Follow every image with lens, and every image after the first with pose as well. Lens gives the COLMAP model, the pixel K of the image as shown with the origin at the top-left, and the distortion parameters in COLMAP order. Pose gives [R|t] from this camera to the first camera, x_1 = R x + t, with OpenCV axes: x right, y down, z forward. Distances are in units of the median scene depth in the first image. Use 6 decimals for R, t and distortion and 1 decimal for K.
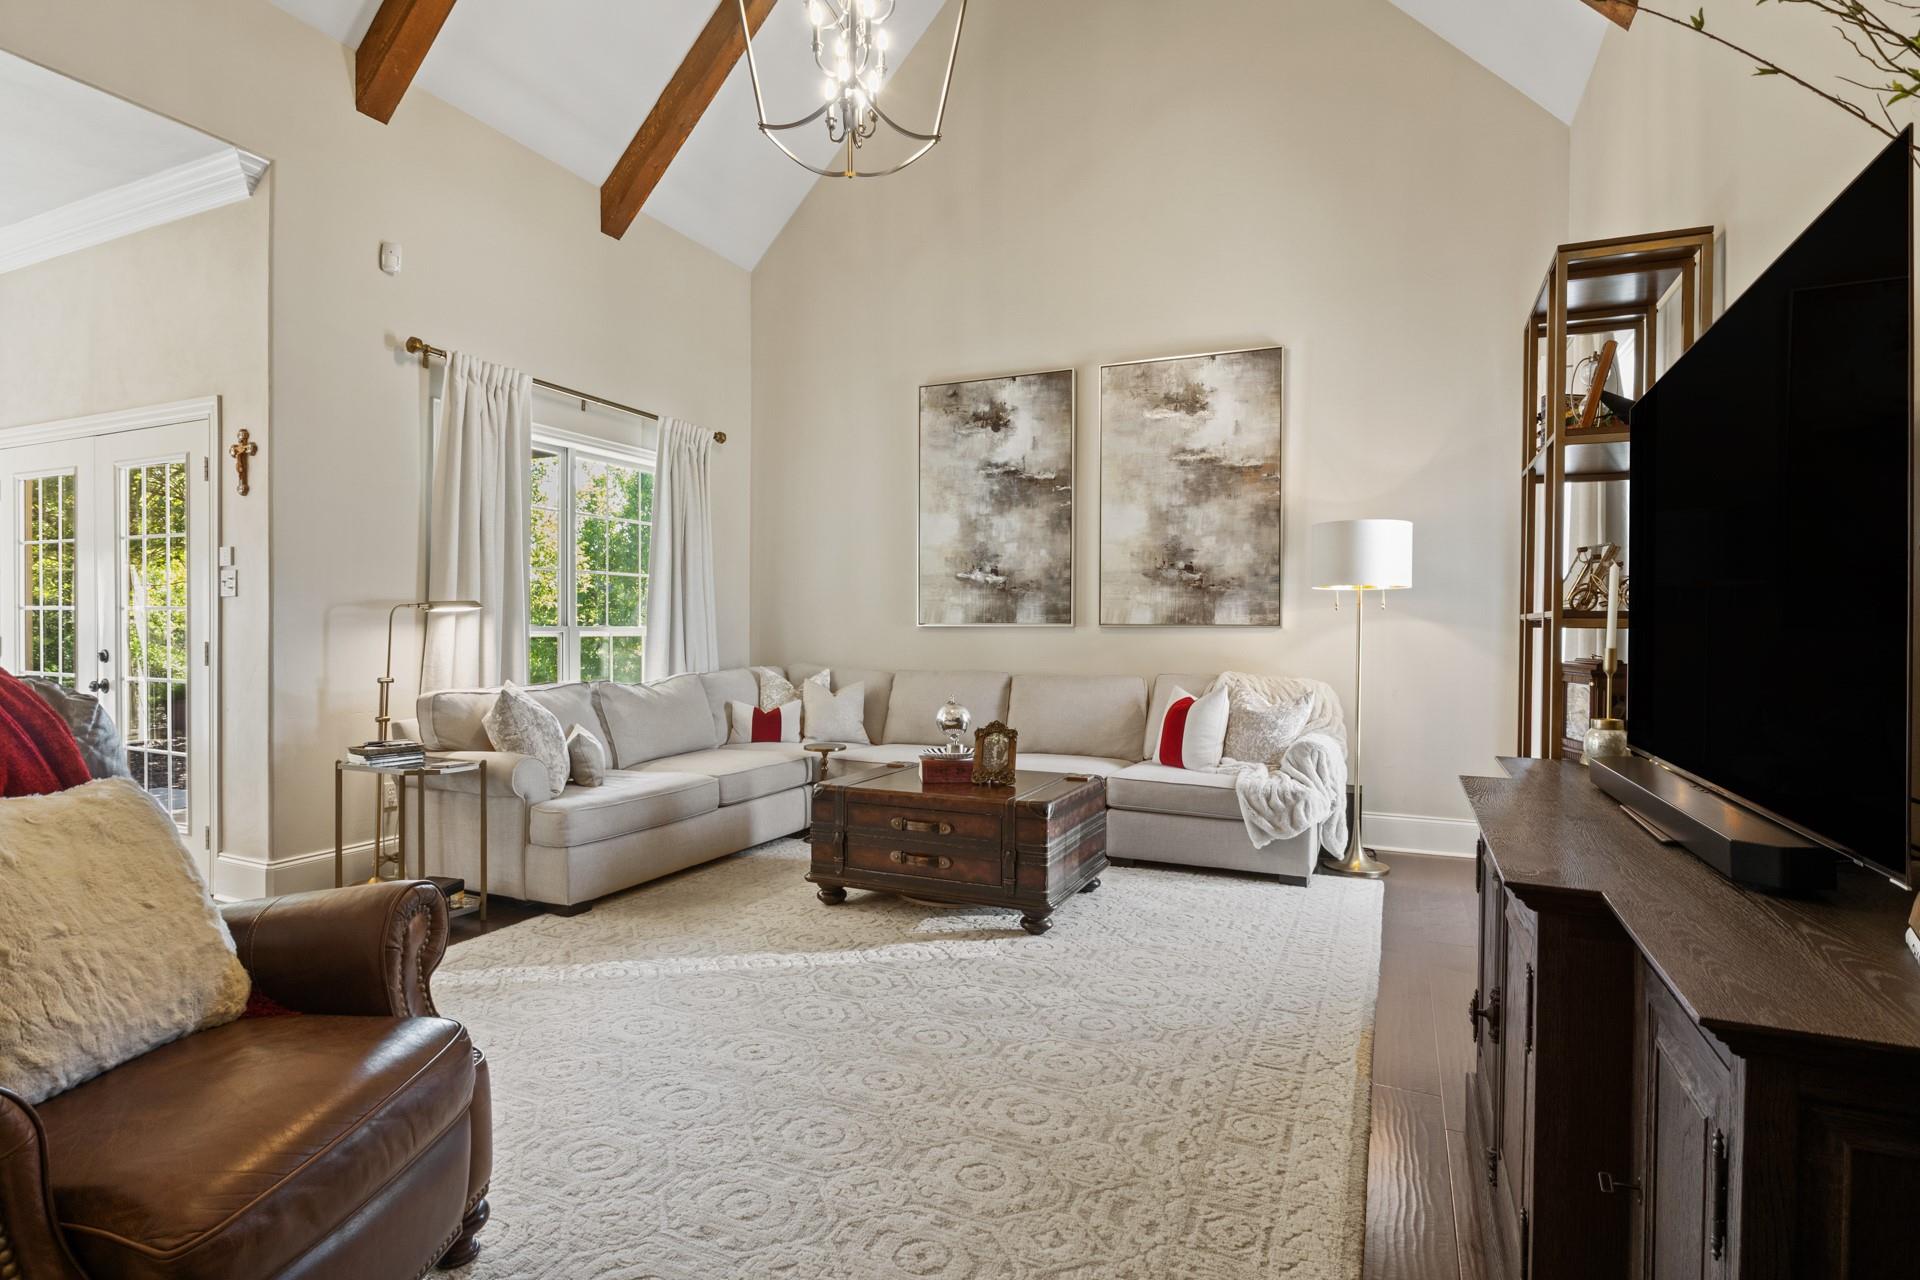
lens RADIAL K [[972.3, 0, 963.9], [0, 972.3, 640.9], [0, 0, 1]] dist [-0.009781, 0.000227]
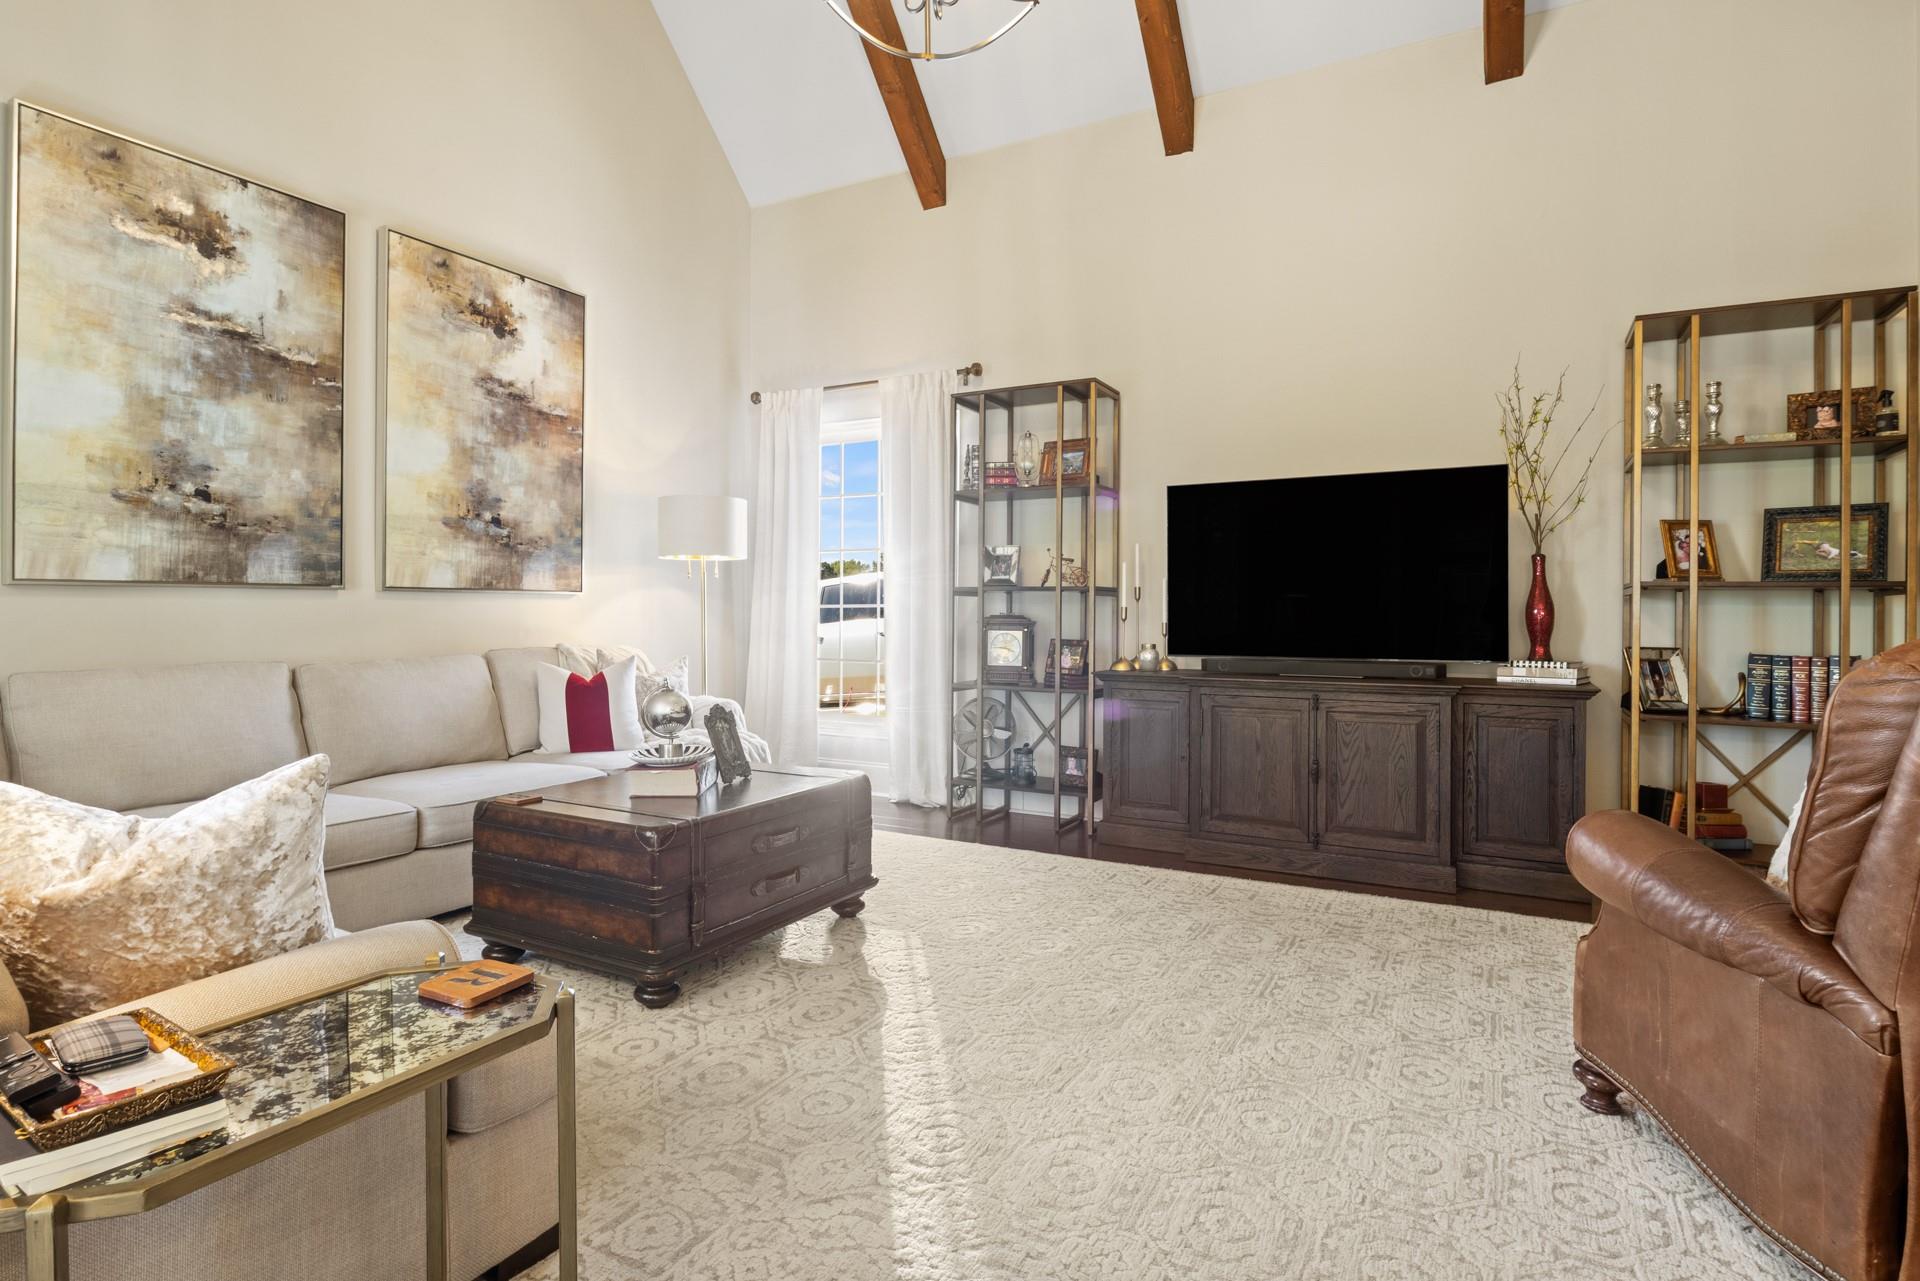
lens RADIAL K [[972.3, 0, 962.1], [0, 972.3, 623.4], [0, 0, 1]] dist [-0.009781, 0.000227]
pose [[0.075241, -0.019809, 0.996969, -0.559742], [0.009674, 0.999770, 0.019135, 0.000261], [-0.997118, 0.008205, 0.075415, 0.536839]]
